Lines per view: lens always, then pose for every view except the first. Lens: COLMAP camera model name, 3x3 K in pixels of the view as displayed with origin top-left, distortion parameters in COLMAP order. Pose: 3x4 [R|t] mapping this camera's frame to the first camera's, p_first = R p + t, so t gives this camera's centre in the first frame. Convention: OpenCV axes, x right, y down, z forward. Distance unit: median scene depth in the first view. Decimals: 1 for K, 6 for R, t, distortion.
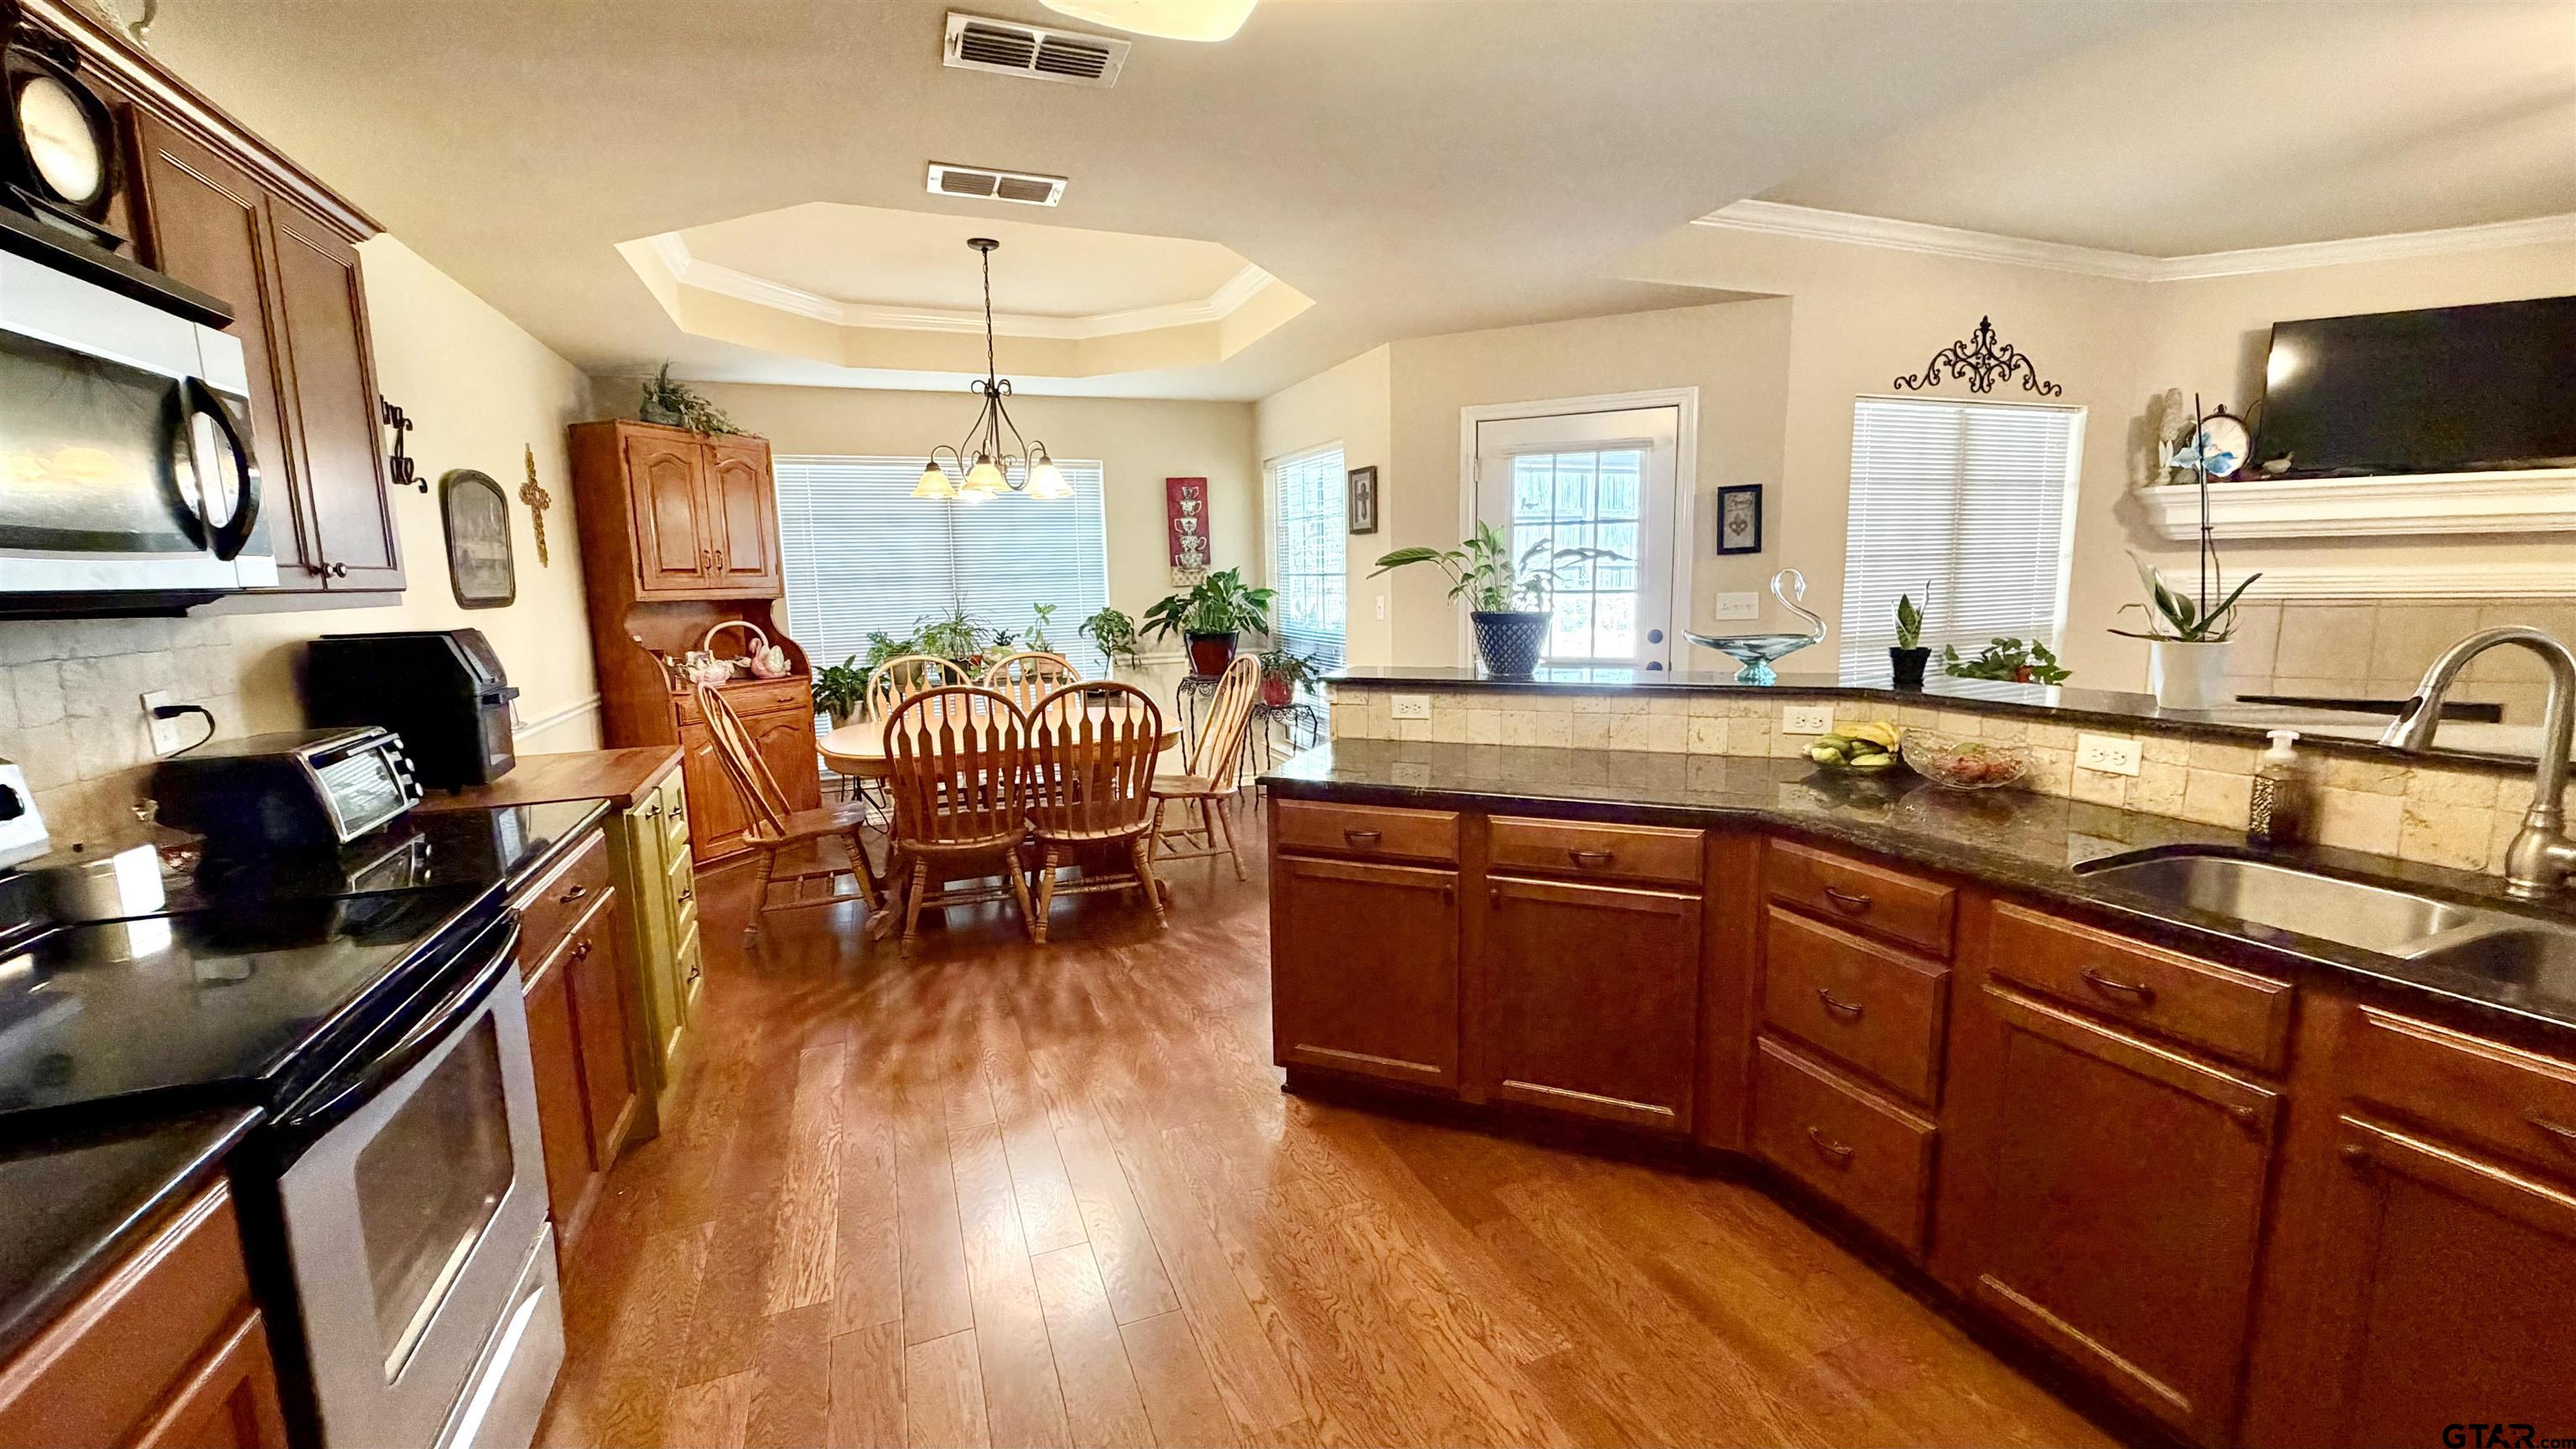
lens RADIAL K [[1028.4, 0, 1275.0], [0, 1028.4, 721.2], [0, 0, 1]] dist [0.000257, 0.000159]
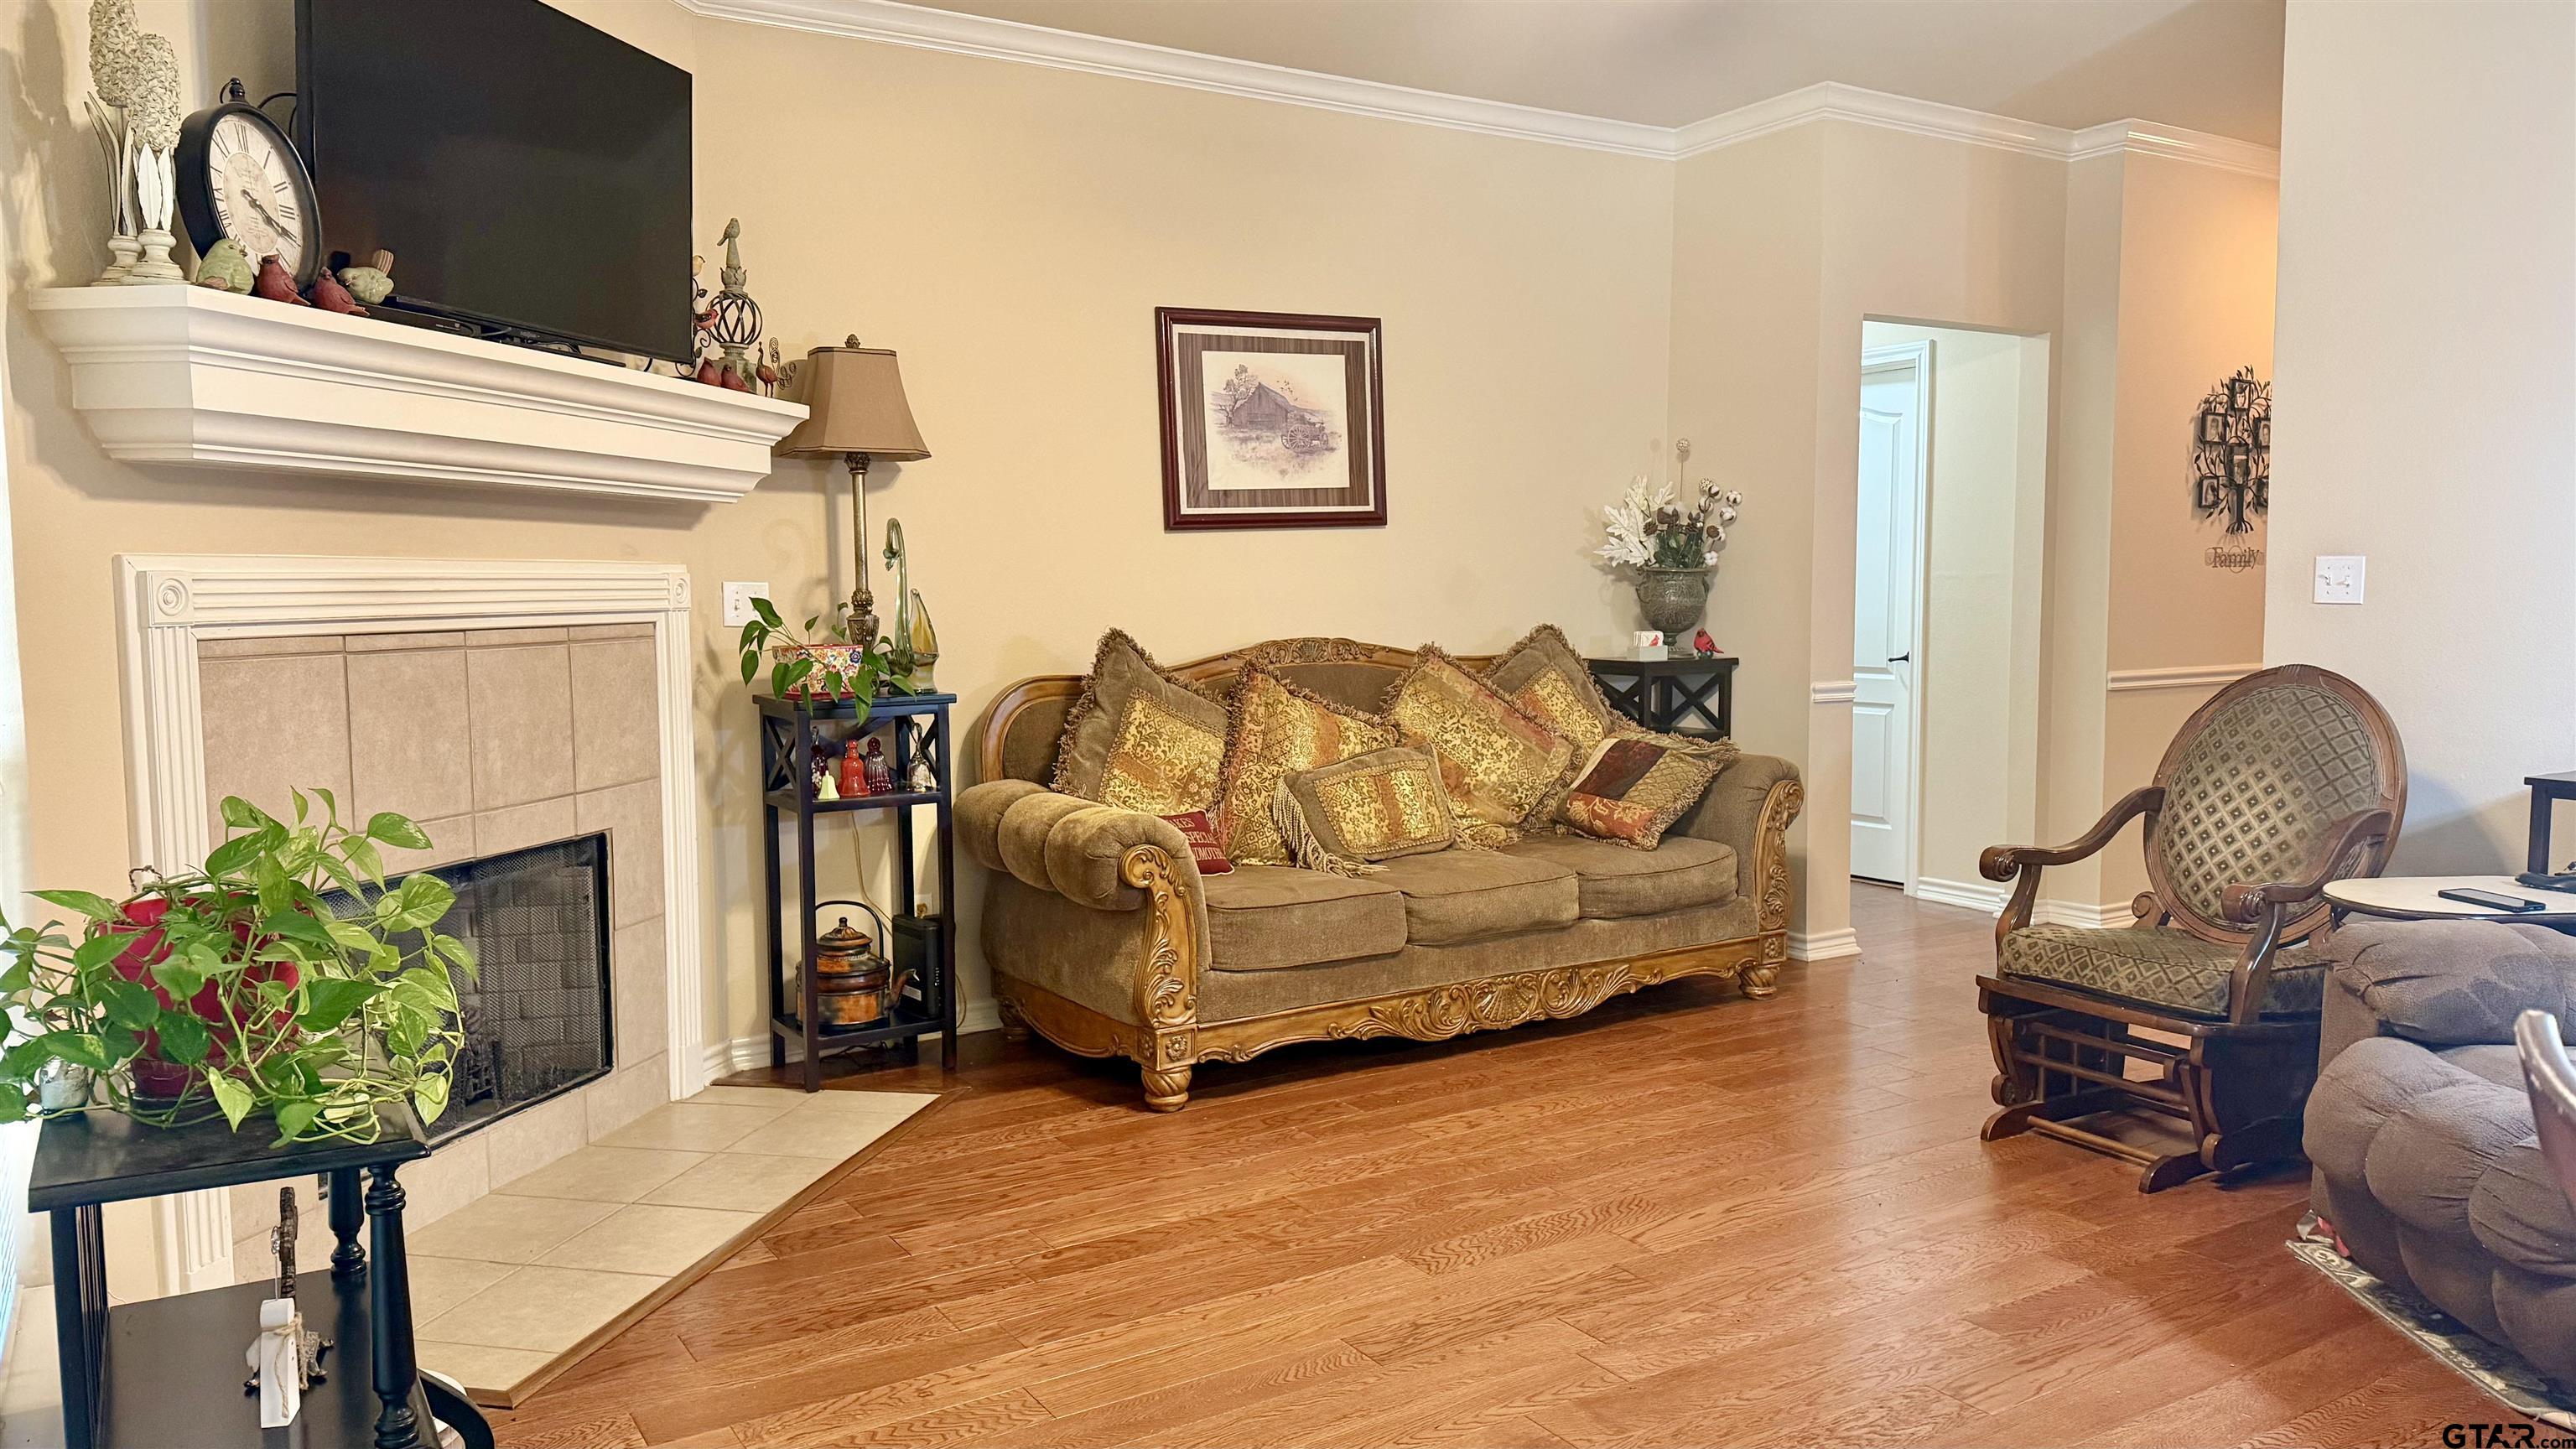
lens RADIAL K [[1820.6, 0, 1293.1], [0, 1820.6, 729.6], [0, 0, 1]] dist [0.086617, -0.007756]
pose [[-0.190258, -0.060071, 0.979895, 0.225077], [0.153627, 0.984008, 0.090151, -0.095747], [-0.969639, 0.167690, -0.177987, 0.814117]]
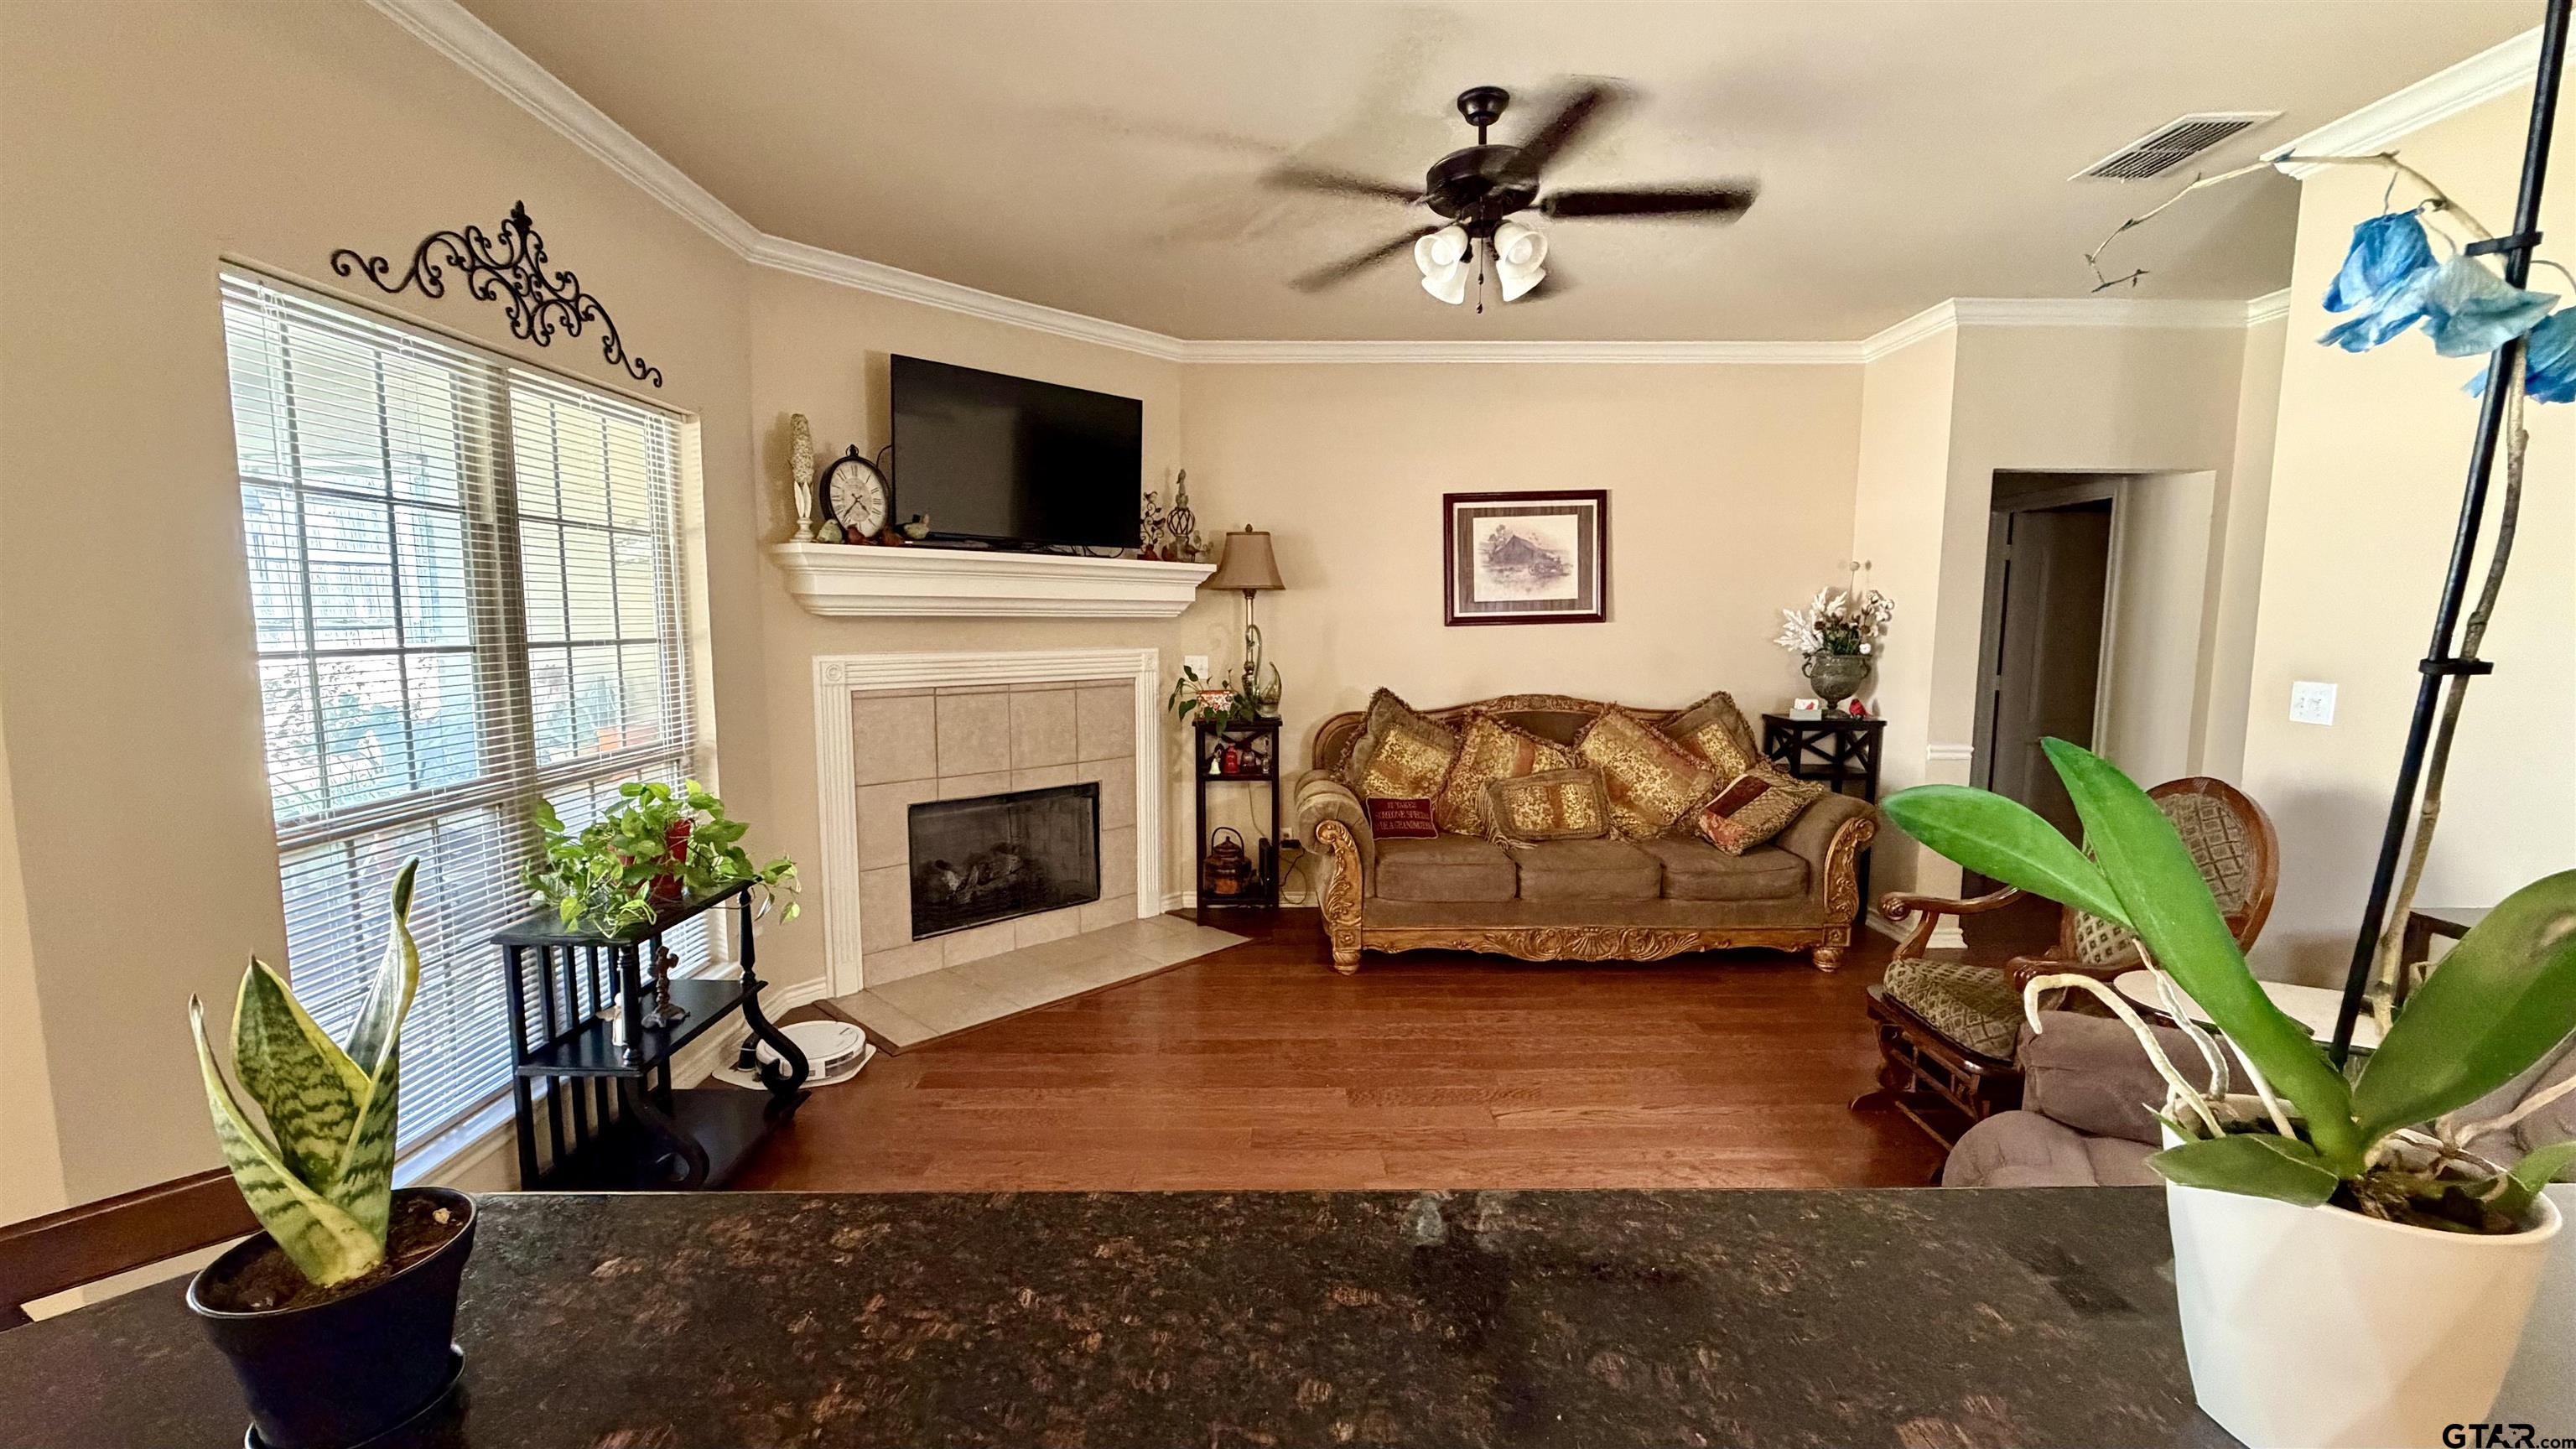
lens RADIAL K [[1028.4, 0, 1276.1], [0, 1028.4, 730.6], [0, 0, 1]] dist [0.000257, 0.000159]
pose [[0.363984, -0.078411, 0.928099, 0.298630], [0.126495, 0.991379, 0.034148, -0.079659], [-0.922775, 0.104970, 0.370765, 0.442503]]
